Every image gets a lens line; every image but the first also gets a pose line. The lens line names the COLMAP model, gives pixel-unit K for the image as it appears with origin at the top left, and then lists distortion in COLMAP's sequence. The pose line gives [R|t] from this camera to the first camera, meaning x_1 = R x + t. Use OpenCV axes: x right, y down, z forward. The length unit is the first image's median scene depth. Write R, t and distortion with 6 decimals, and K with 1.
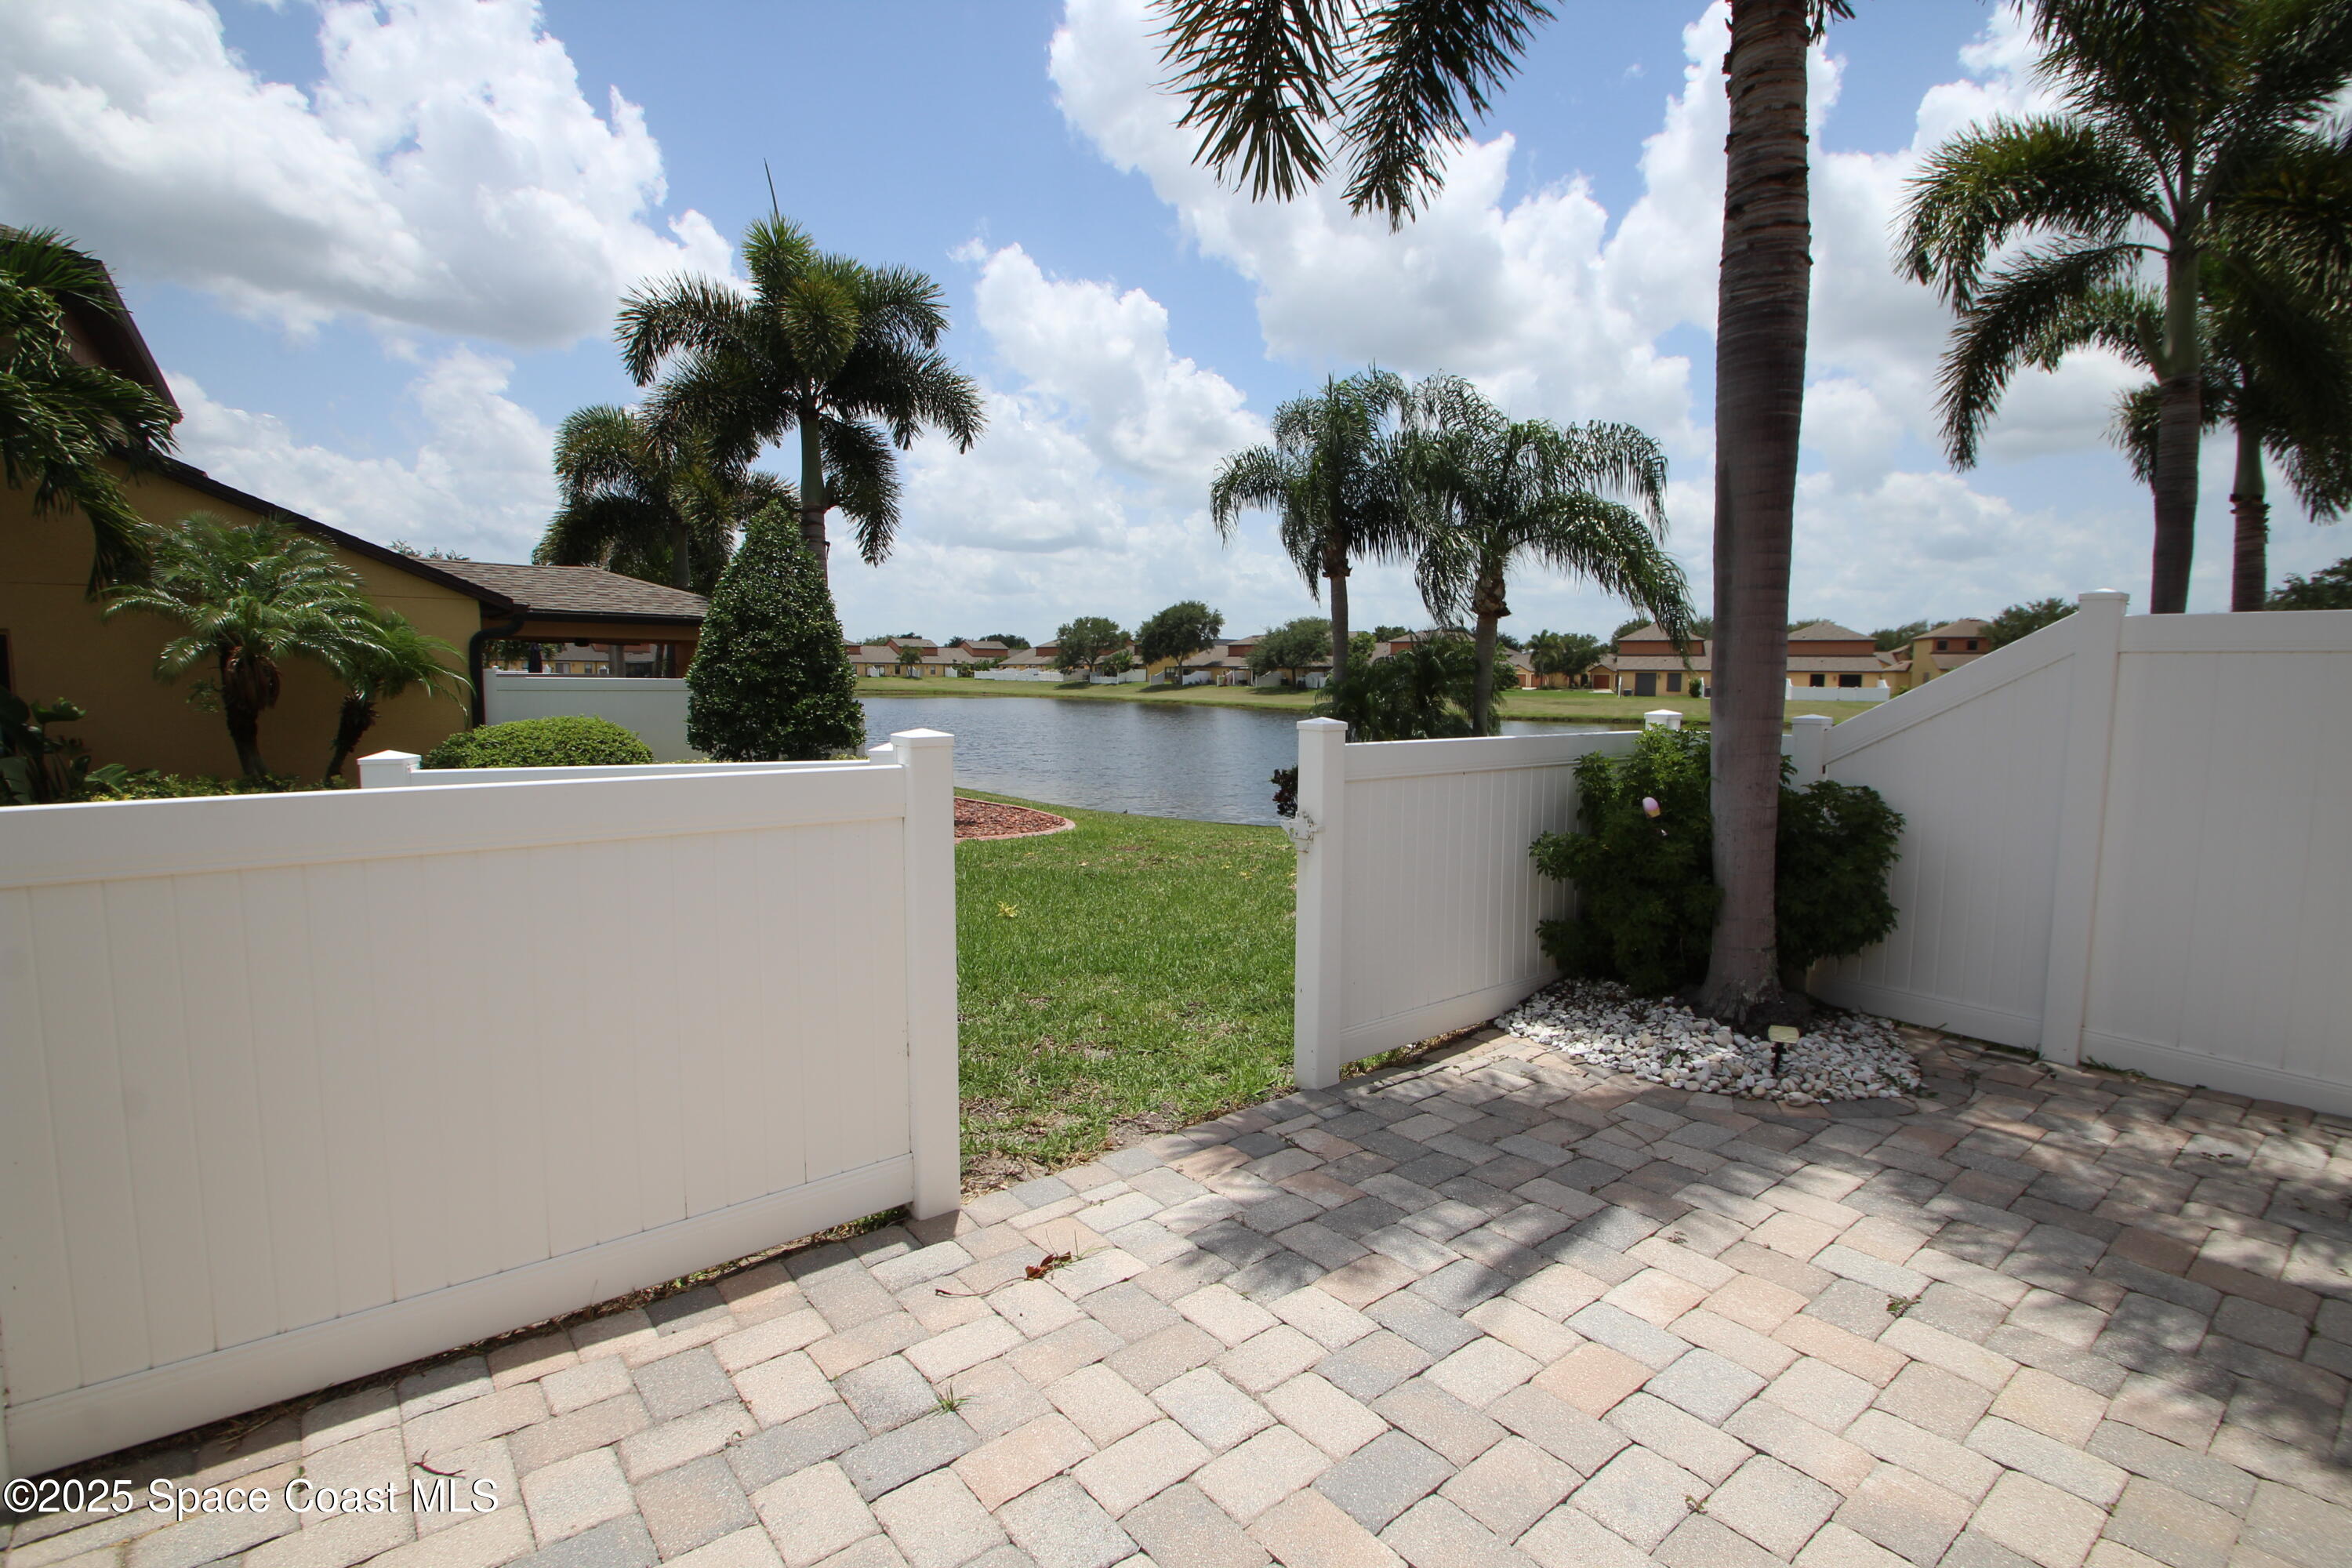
lens RADIAL K [[1090.7, 0, 1206.8], [0, 1090.7, 776.5], [0, 0, 1]] dist [0.004389, -0.017223]
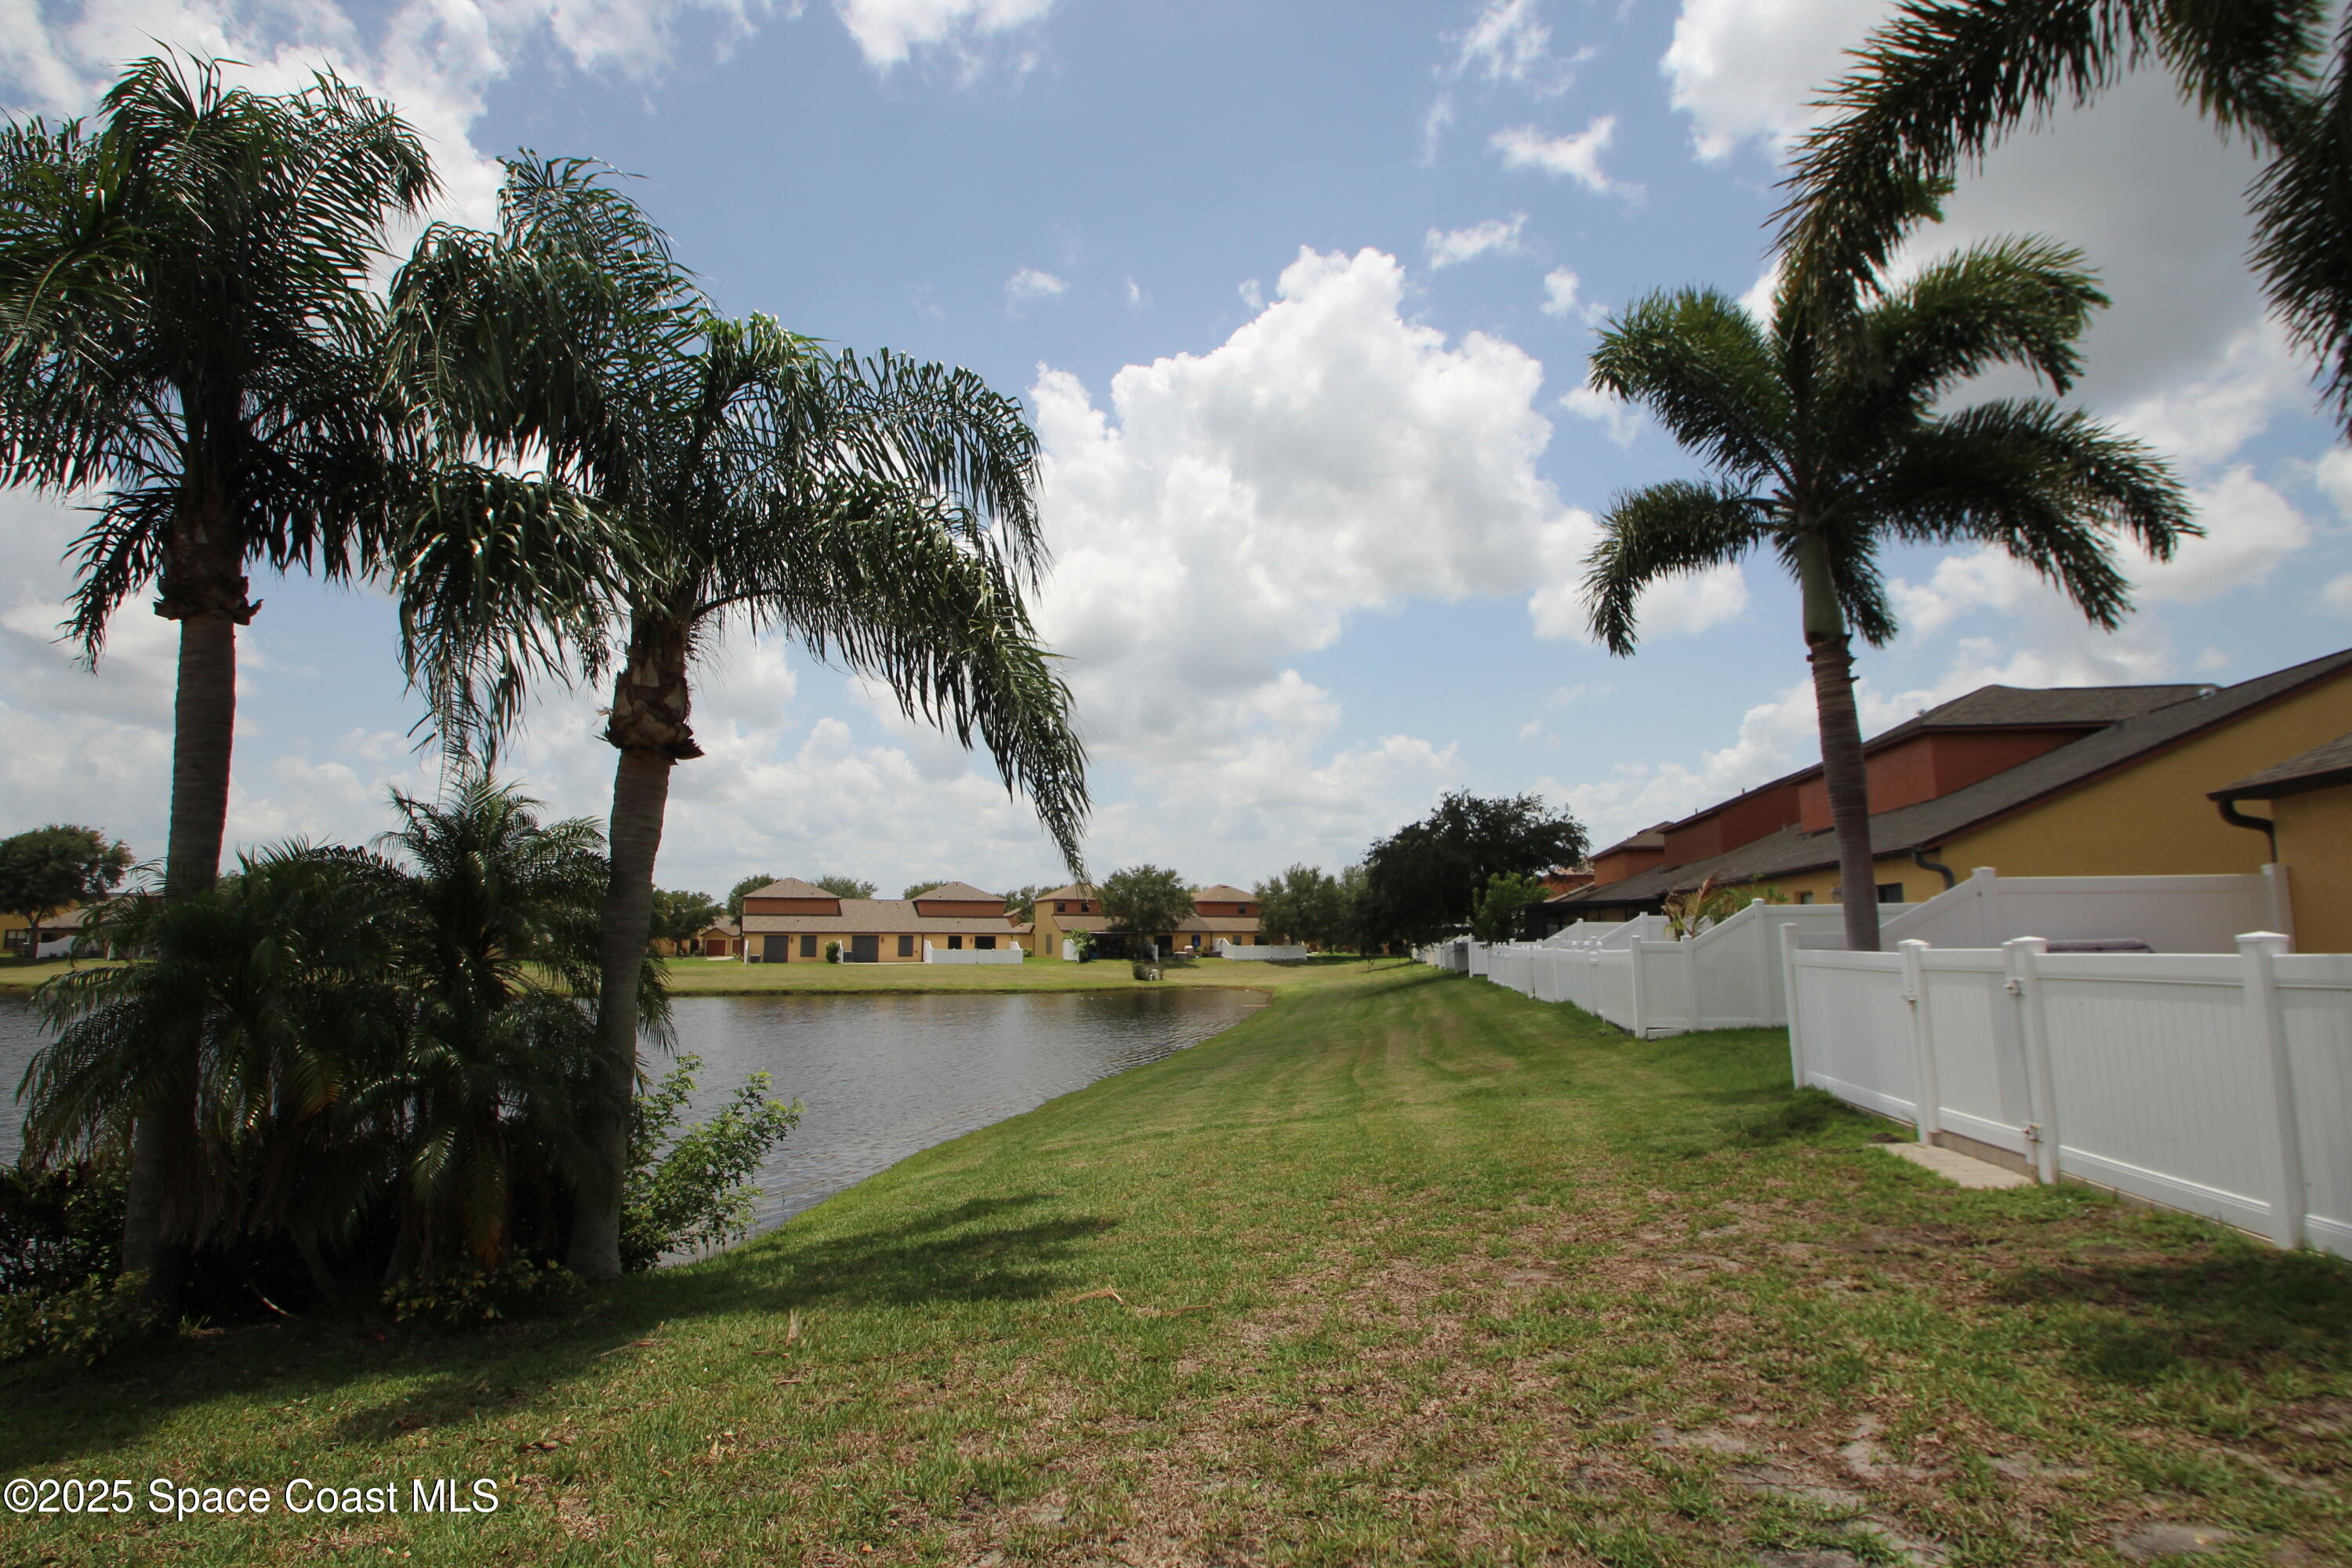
lens RADIAL K [[1174.6, 0, 1210.4], [0, 1174.6, 777.4], [0, 0, 1]] dist [0.000869, -0.013096]
pose [[0.732412, 0.087099, 0.675268, 0.139740], [0.070870, 0.976644, -0.202839, -0.038679], [-0.677163, 0.196418, 0.709133, 0.668758]]
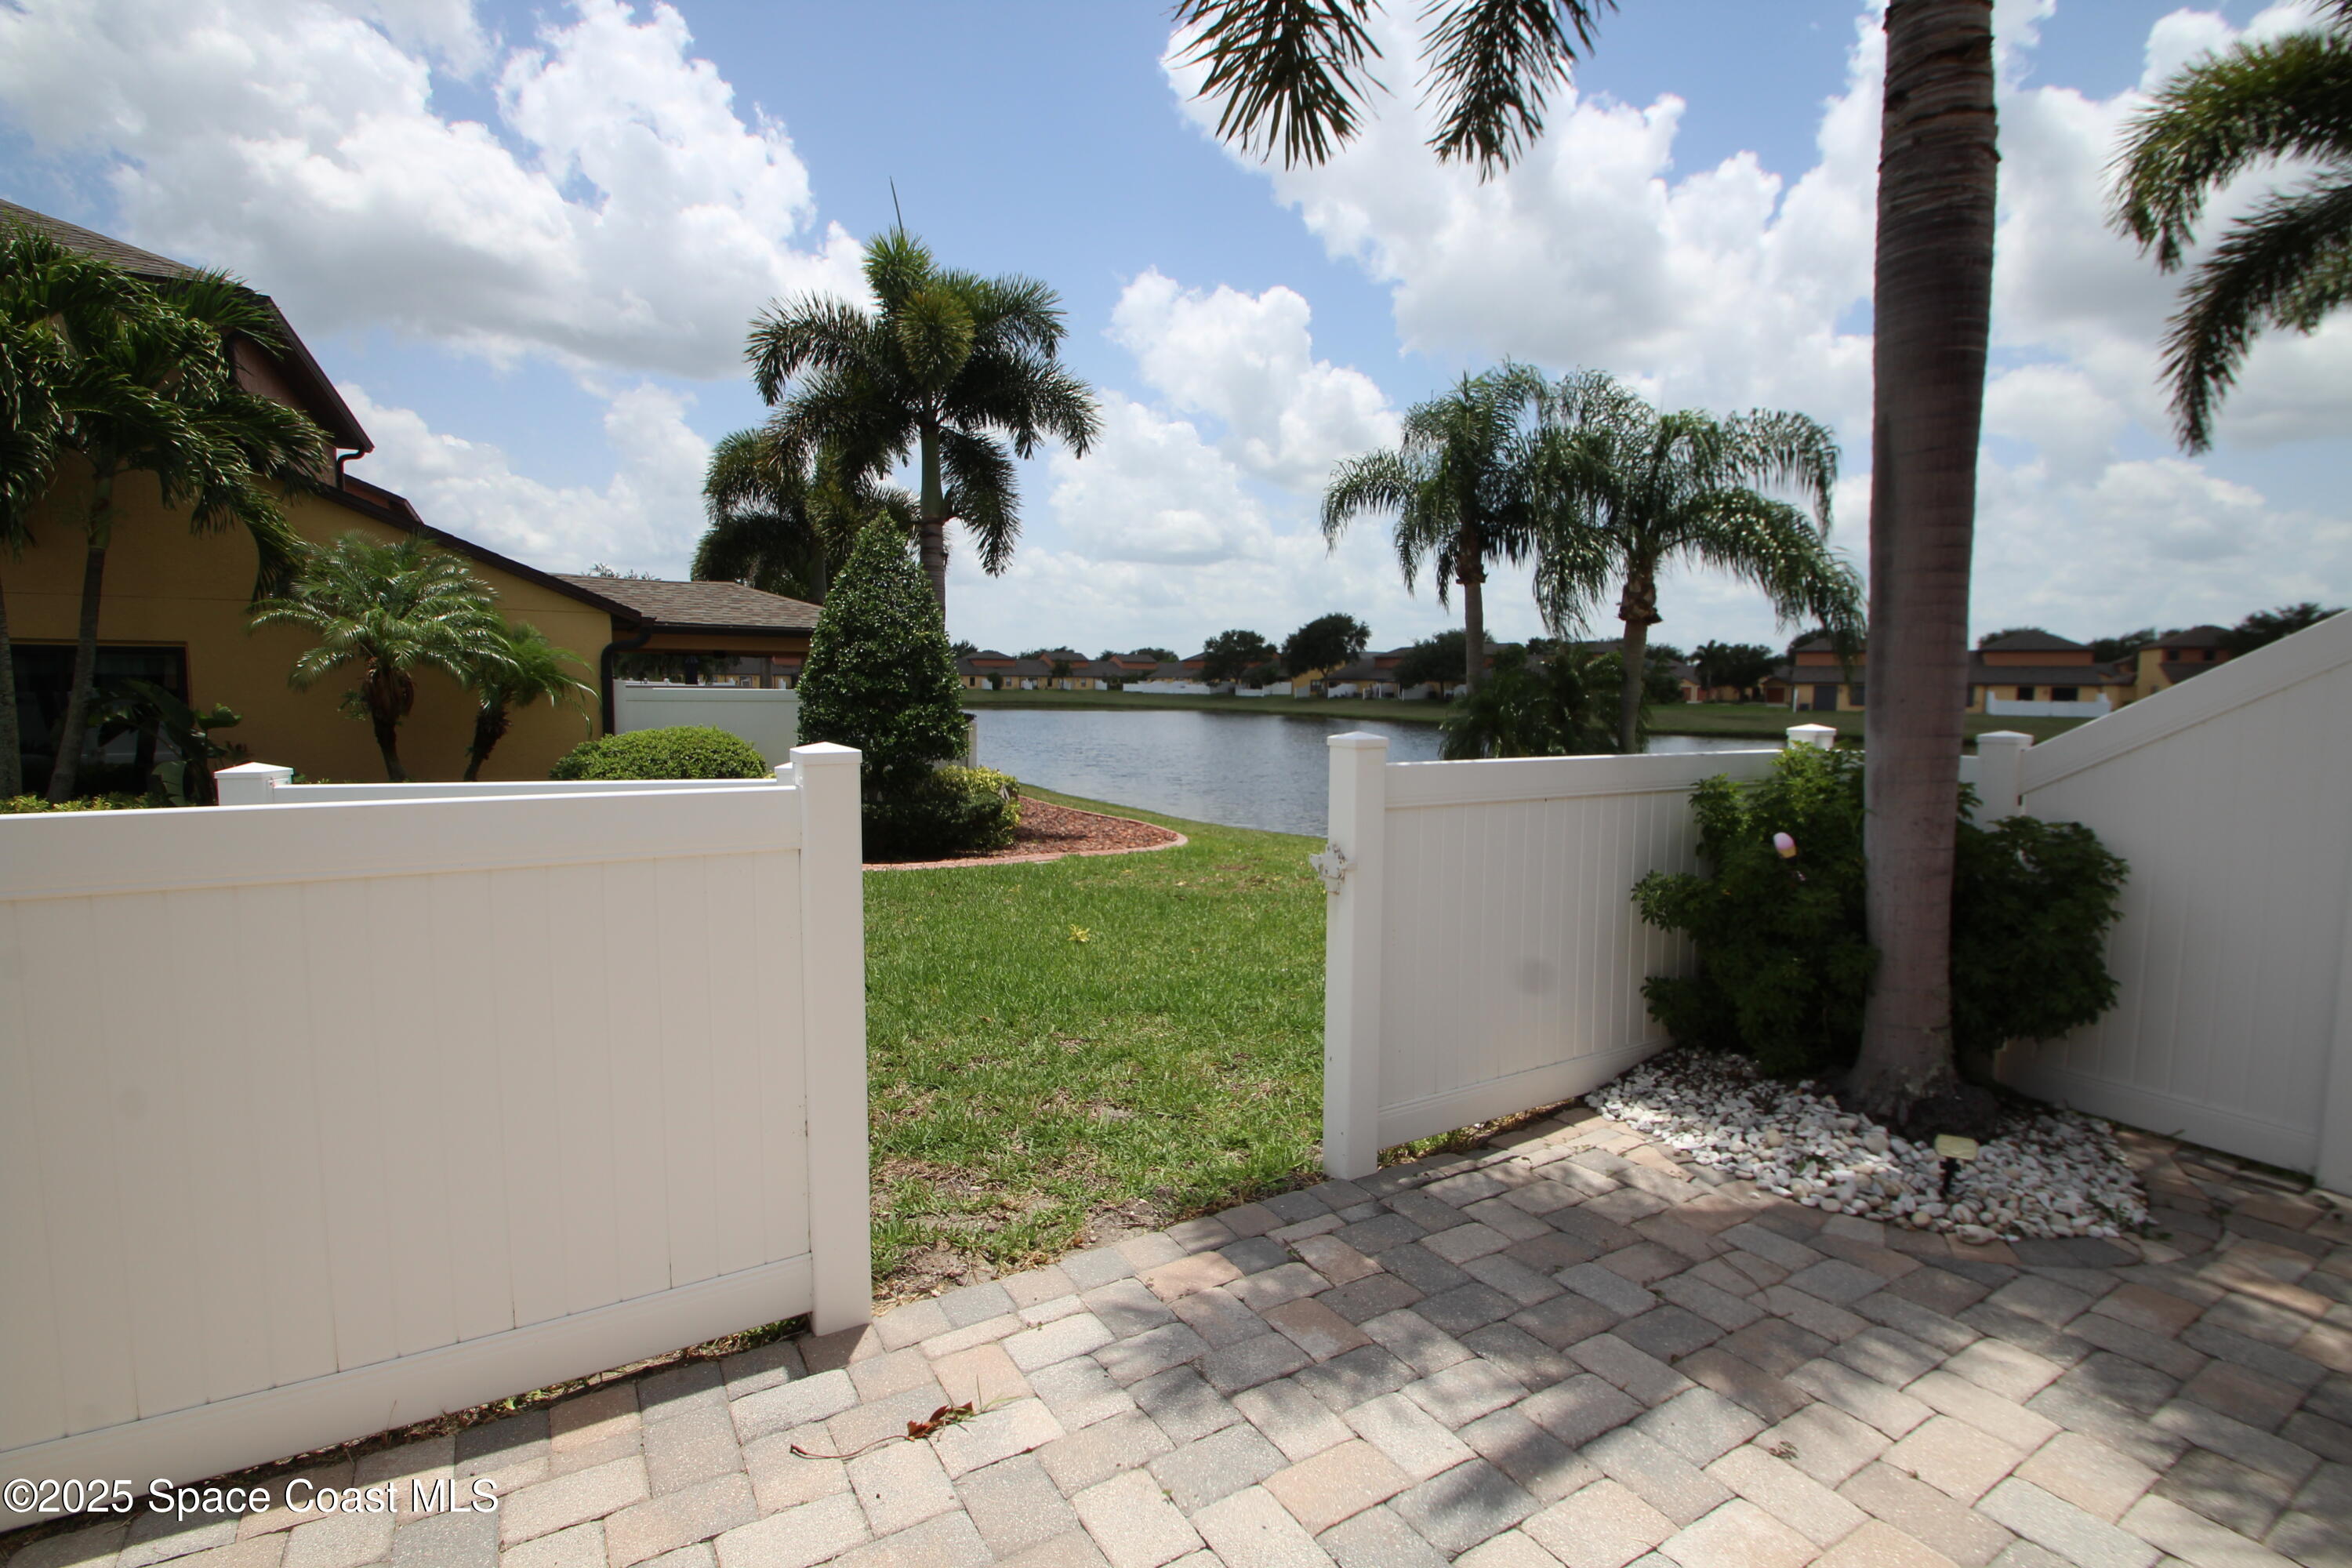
lens RADIAL K [[1090.7, 0, 1206.8], [0, 1090.7, 776.5], [0, 0, 1]] dist [0.004389, -0.017223]
pose [[0.990922, 0.011027, -0.133988, 0.026109], [-0.012595, 0.999862, -0.010857, -0.002369], [0.133850, 0.012446, 0.990923, 0.041203]]
